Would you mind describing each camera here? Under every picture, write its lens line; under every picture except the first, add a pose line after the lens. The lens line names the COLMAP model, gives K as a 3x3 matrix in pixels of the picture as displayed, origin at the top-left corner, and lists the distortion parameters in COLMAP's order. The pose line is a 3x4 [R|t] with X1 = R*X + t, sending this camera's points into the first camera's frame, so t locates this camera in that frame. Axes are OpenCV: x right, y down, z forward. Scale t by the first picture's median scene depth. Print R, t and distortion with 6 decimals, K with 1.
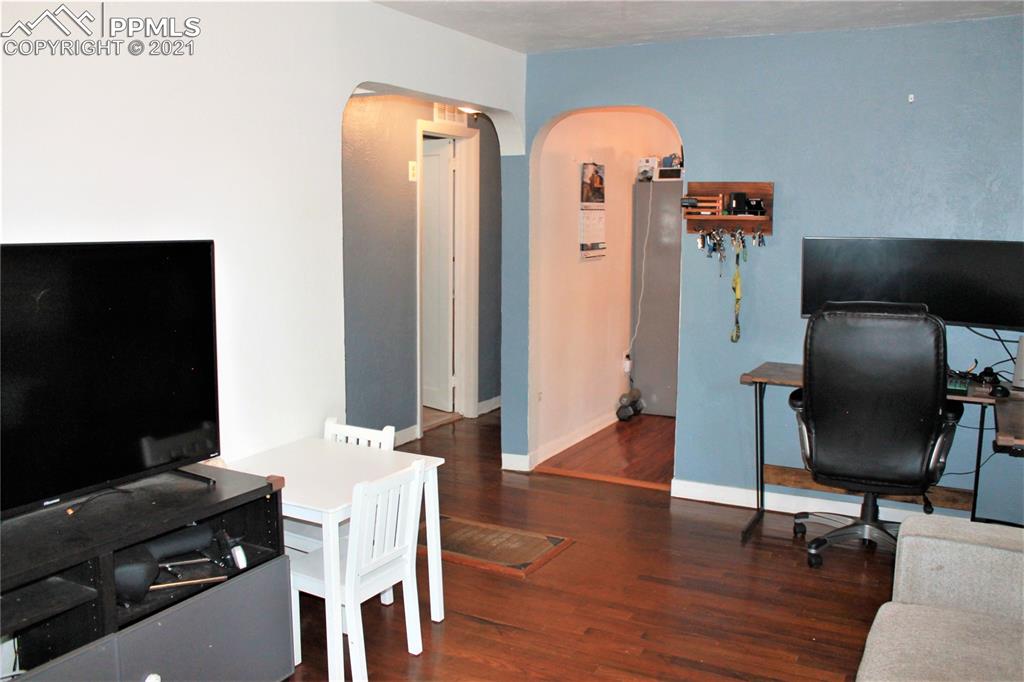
lens RADIAL K [[862.4, 0, 514.0], [0, 862.4, 340.9], [0, 0, 1]] dist [-0.143552, 0.102614]
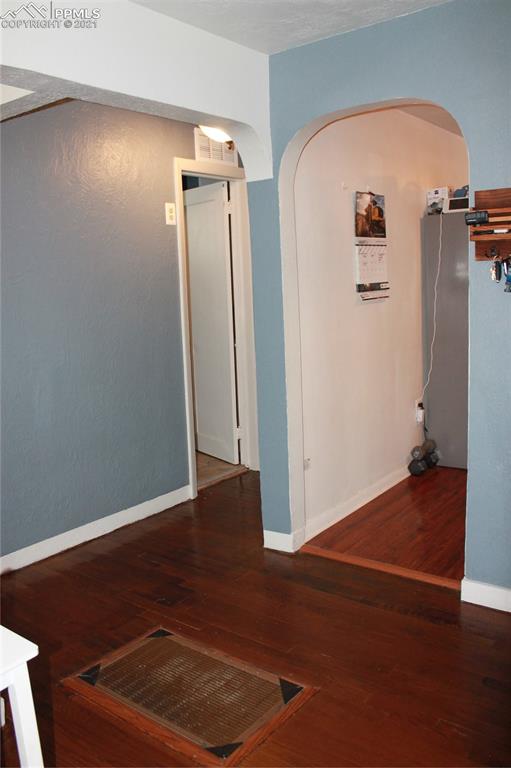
lens RADIAL K [[646.8, 0, 253.7], [0, 646.8, 381.9], [0, 0, 1]] dist [-0.143552, 0.102614]
pose [[0.986239, -0.023166, -0.163692, 0.077340], [0.026587, 0.999471, 0.018739, -0.027782], [0.163172, -0.022833, 0.986333, 0.328169]]
